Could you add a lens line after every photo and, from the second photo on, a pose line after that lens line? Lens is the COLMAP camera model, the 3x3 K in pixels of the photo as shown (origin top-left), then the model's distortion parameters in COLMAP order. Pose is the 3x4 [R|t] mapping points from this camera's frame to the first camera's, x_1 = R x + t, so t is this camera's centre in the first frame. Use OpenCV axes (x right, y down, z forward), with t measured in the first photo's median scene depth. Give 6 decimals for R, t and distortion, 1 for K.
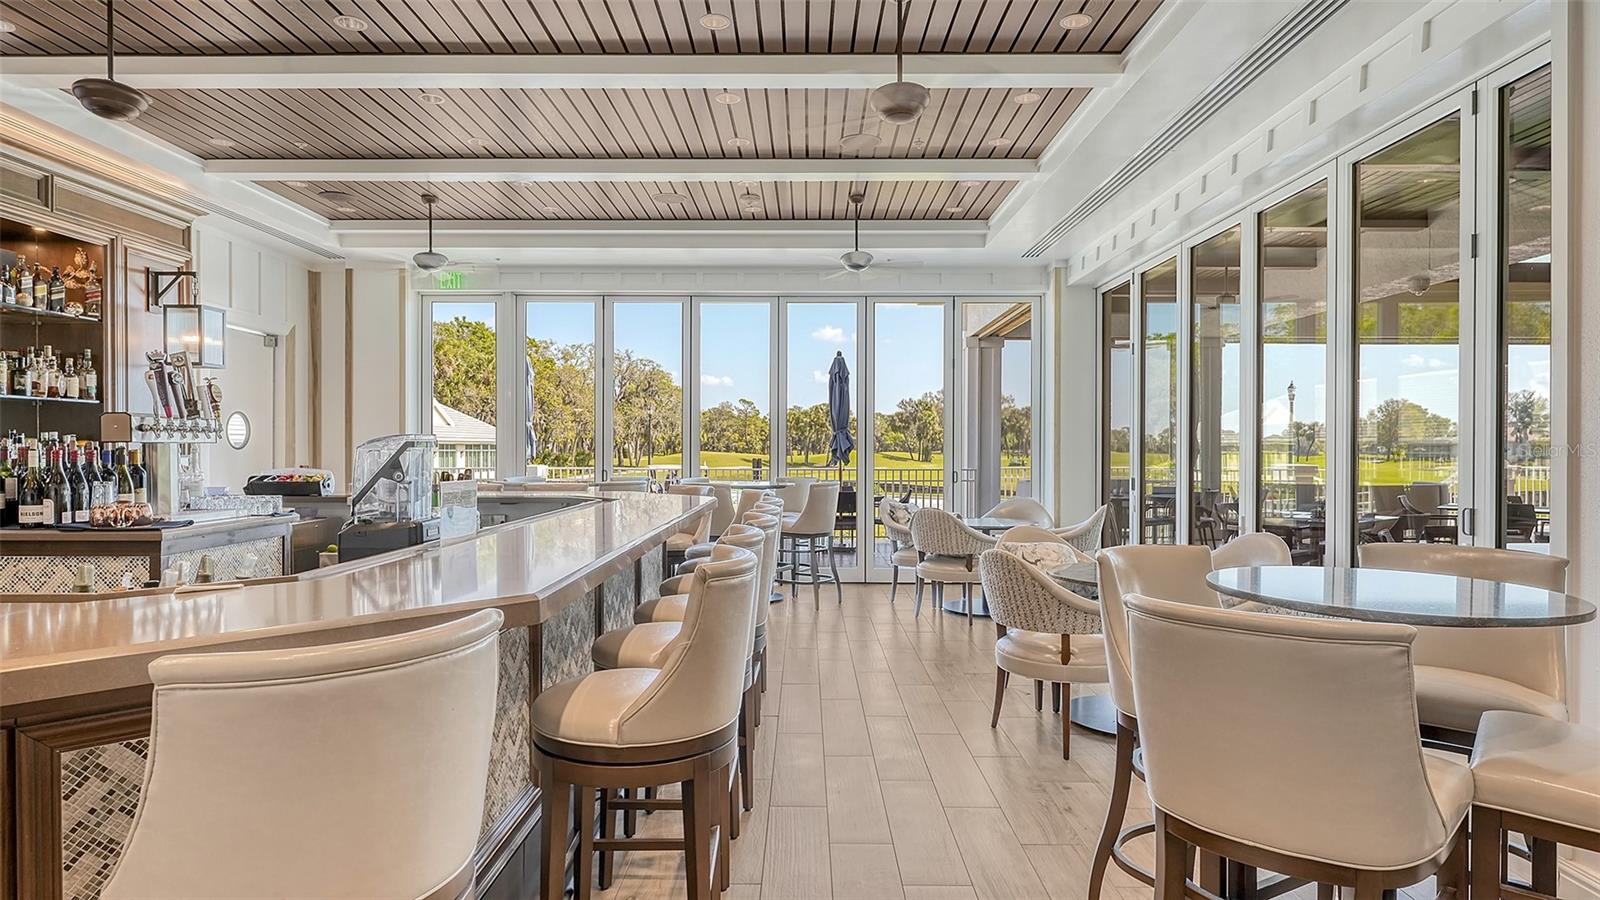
lens RADIAL K [[869.5, 0, 816.3], [0, 869.5, 456.8], [0, 0, 1]] dist [0.000744, -0.001055]
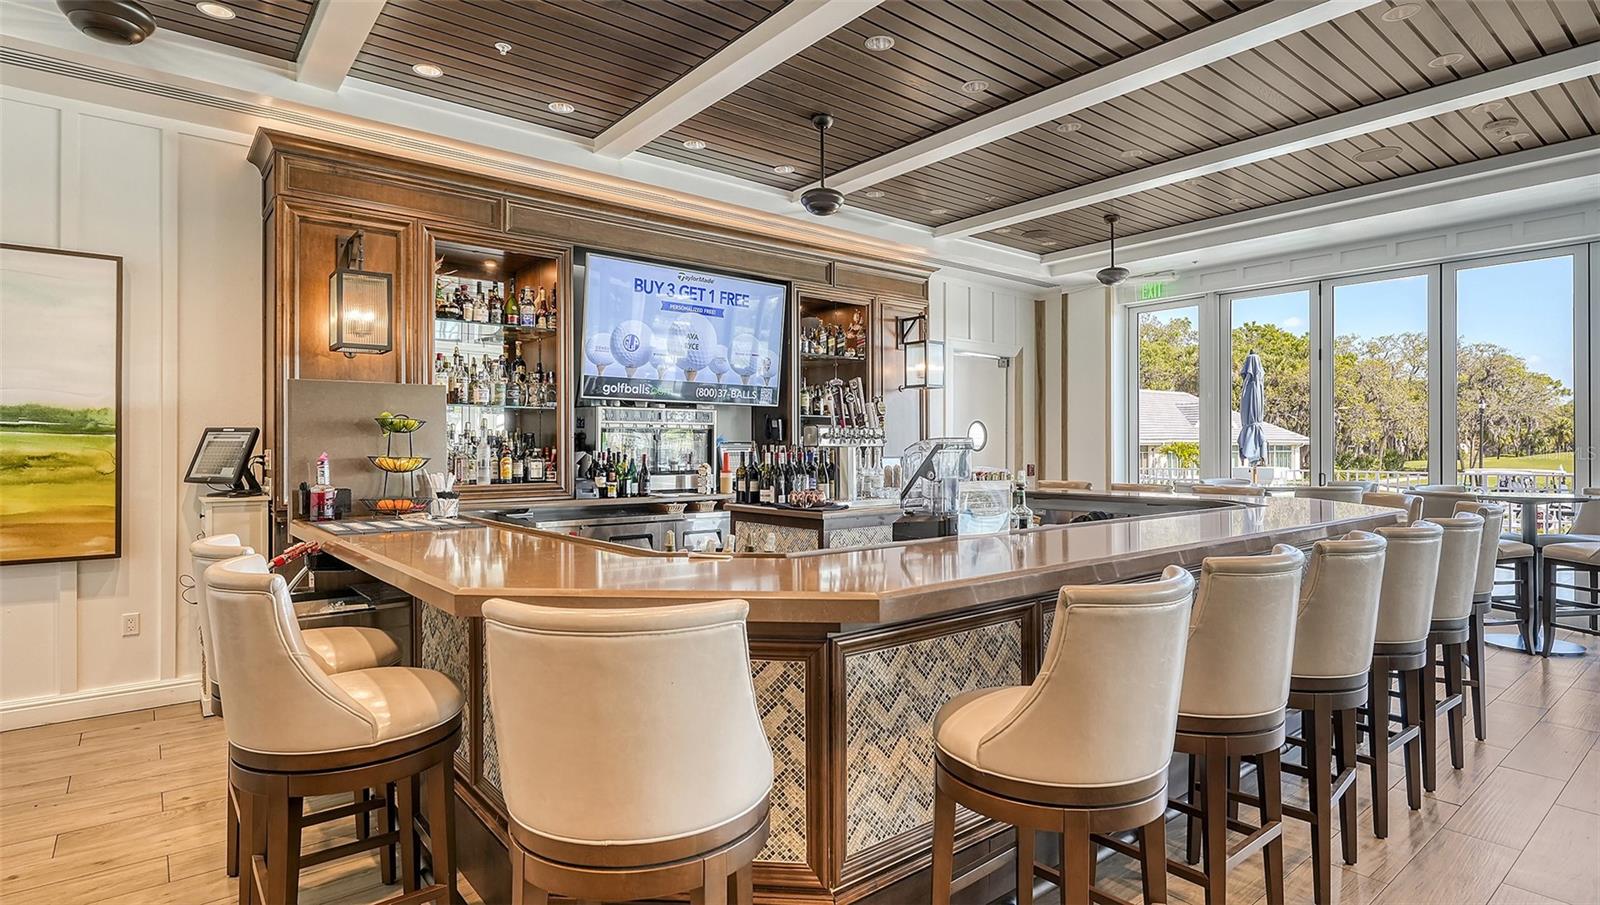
lens RADIAL K [[812.6, 0, 830.6], [0, 812.6, 443.0], [0, 0, 1]] dist [0.000480, 0.000120]
pose [[0.639561, -0.009616, -0.768680, 0.129640], [-0.004500, 0.999858, -0.016252, -0.000882], [0.768727, 0.013853, 0.639427, 0.117132]]
